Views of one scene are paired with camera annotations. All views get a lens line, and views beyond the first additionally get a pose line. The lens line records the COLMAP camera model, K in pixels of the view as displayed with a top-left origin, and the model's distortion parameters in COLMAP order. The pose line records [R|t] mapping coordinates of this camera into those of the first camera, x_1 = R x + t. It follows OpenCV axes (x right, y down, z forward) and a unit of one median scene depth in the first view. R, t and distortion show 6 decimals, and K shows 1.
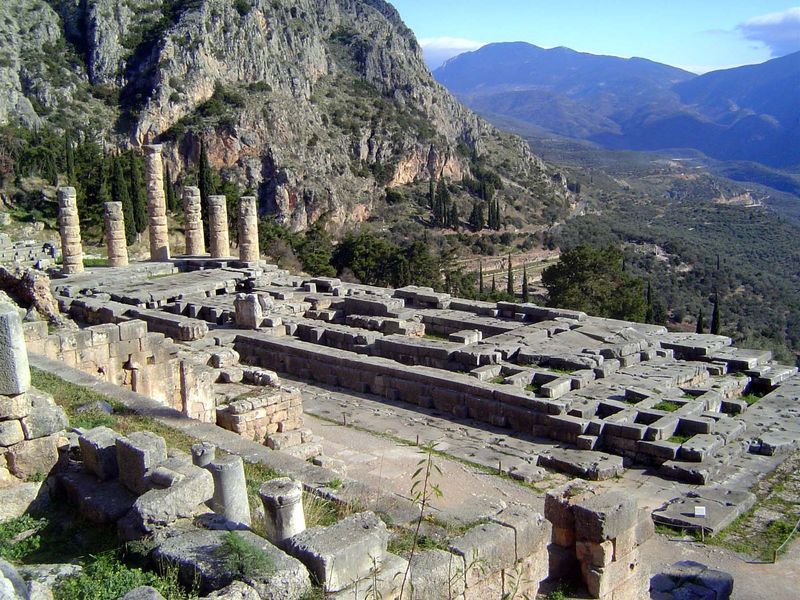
lens RADIAL K [[923.7, 0, 400.0], [0, 923.7, 300.0], [0, 0, 1]] dist [-0.105276, -0.104313]
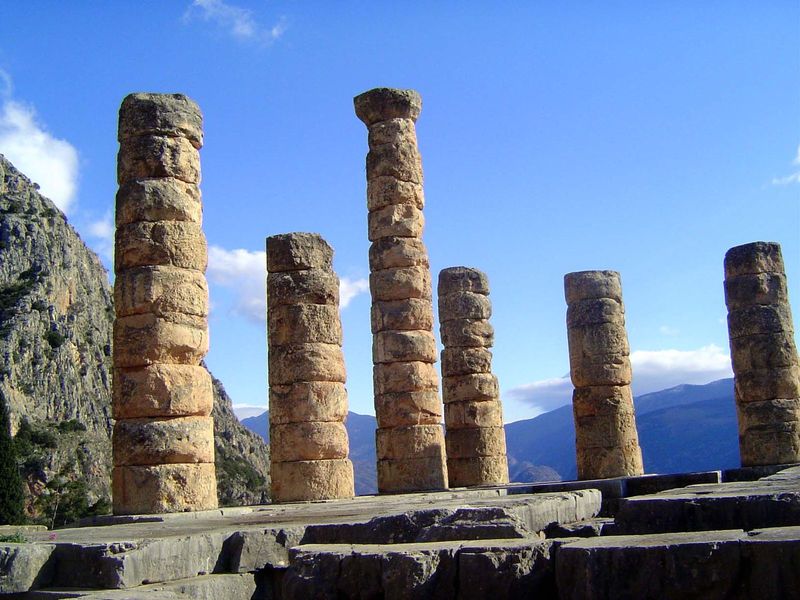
lens RADIAL K [[923.7, 0, 400.0], [0, 923.7, 300.0], [0, 0, 1]] dist [-0.105276, -0.104313]
pose [[0.972837, 0.013908, 0.231072, -0.048436], [0.075412, 0.924701, -0.373150, 0.000478], [-0.218862, 0.380440, 0.898535, 0.108690]]
